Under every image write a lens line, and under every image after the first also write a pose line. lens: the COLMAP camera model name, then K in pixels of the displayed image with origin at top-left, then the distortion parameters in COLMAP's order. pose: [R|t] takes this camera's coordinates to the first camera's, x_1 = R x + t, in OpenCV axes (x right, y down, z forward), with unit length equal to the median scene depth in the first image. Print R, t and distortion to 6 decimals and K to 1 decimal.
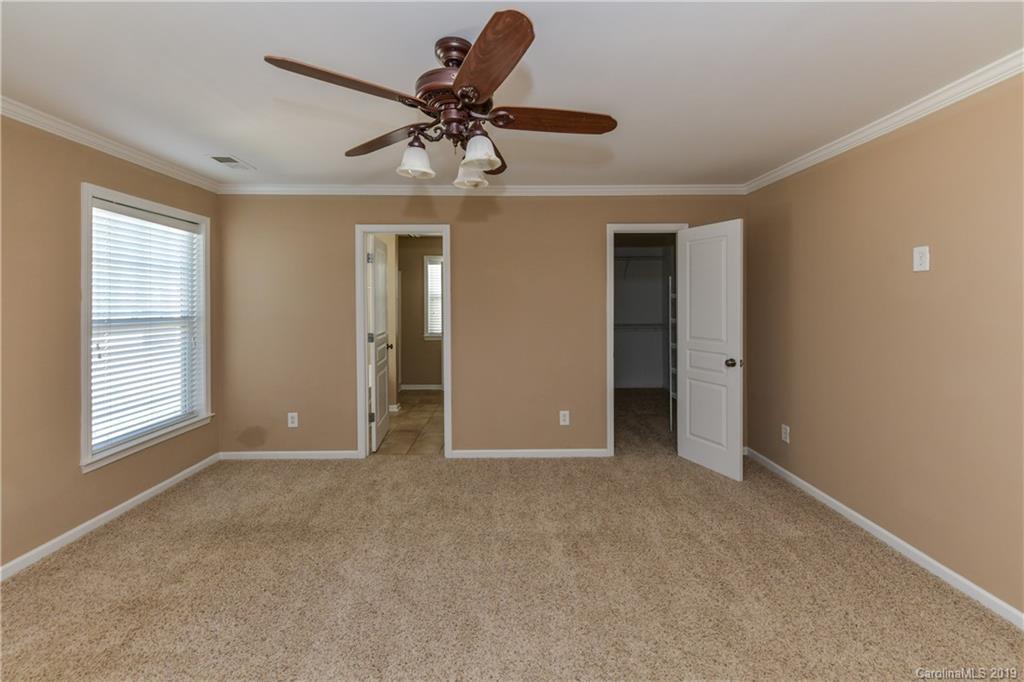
lens RADIAL K [[415.5, 0, 485.5], [0, 415.5, 300.2], [0, 0, 1]] dist [0.010933, -0.003830]
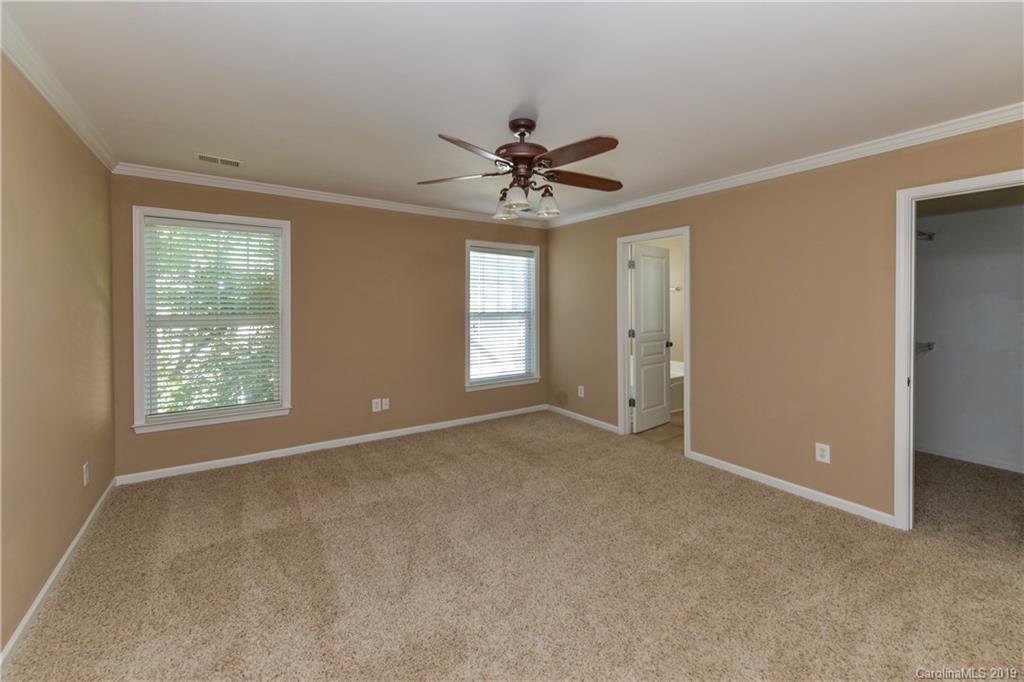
lens RADIAL K [[415.5, 0, 516.3], [0, 415.5, 306.4], [0, 0, 1]] dist [0.010933, -0.003830]
pose [[0.556299, 0.011222, -0.830906, 0.598436], [0.001291, 0.999896, 0.014368, -0.003269], [0.830981, -0.009065, 0.556227, 0.107550]]
